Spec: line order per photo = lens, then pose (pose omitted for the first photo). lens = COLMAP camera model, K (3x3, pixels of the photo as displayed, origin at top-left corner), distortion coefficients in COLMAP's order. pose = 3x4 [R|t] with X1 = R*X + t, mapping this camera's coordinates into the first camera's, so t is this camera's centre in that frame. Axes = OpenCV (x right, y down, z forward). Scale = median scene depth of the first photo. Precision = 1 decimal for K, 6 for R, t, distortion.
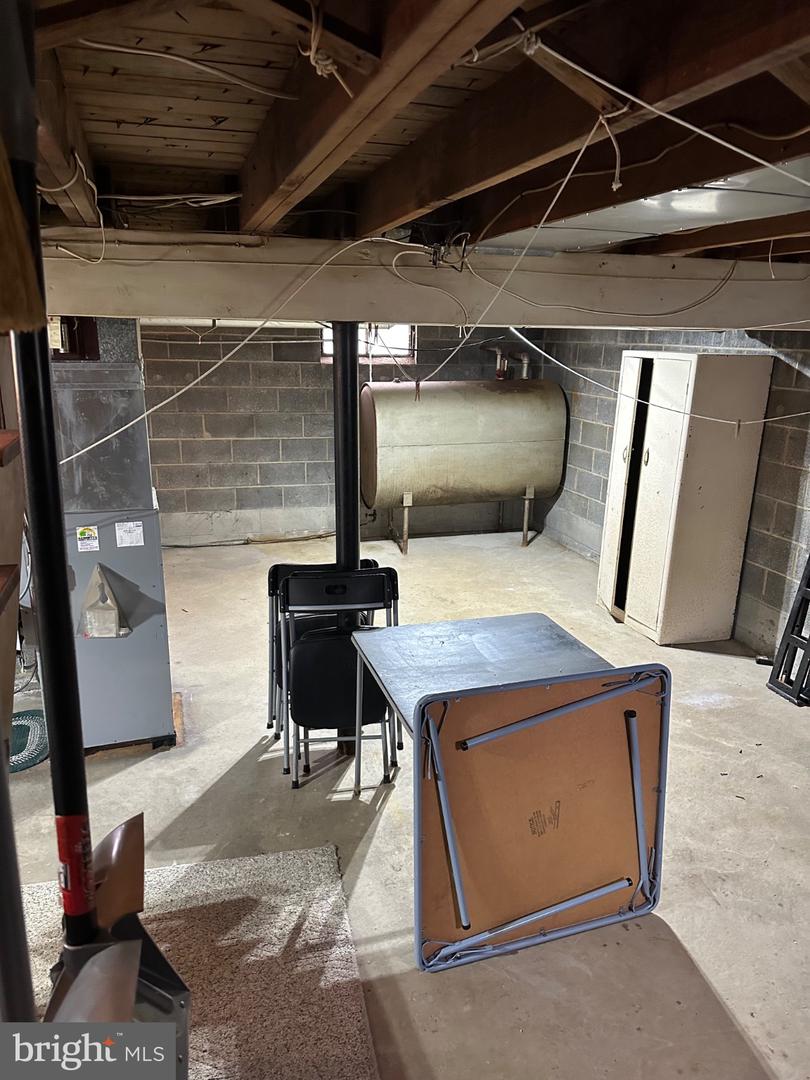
lens RADIAL K [[761.6, 0, 408.1], [0, 761.6, 541.5], [0, 0, 1]] dist [0.031609, -0.037122]
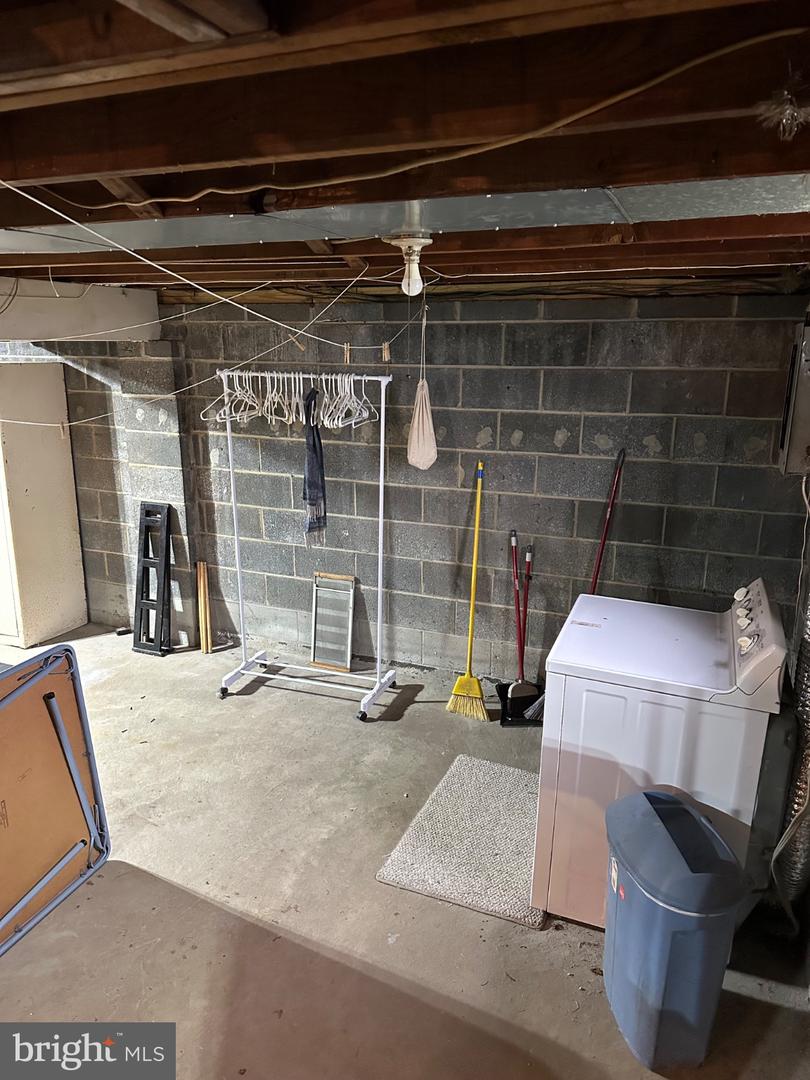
lens RADIAL K [[761.6, 0, 404.2], [0, 761.6, 539.2], [0, 0, 1]] dist [0.031609, -0.037122]
pose [[0.634719, -0.210724, 0.743456, -0.088713], [0.213479, 0.972475, 0.093381, 0.007234], [-0.742670, 0.099442, 0.662233, -0.073800]]
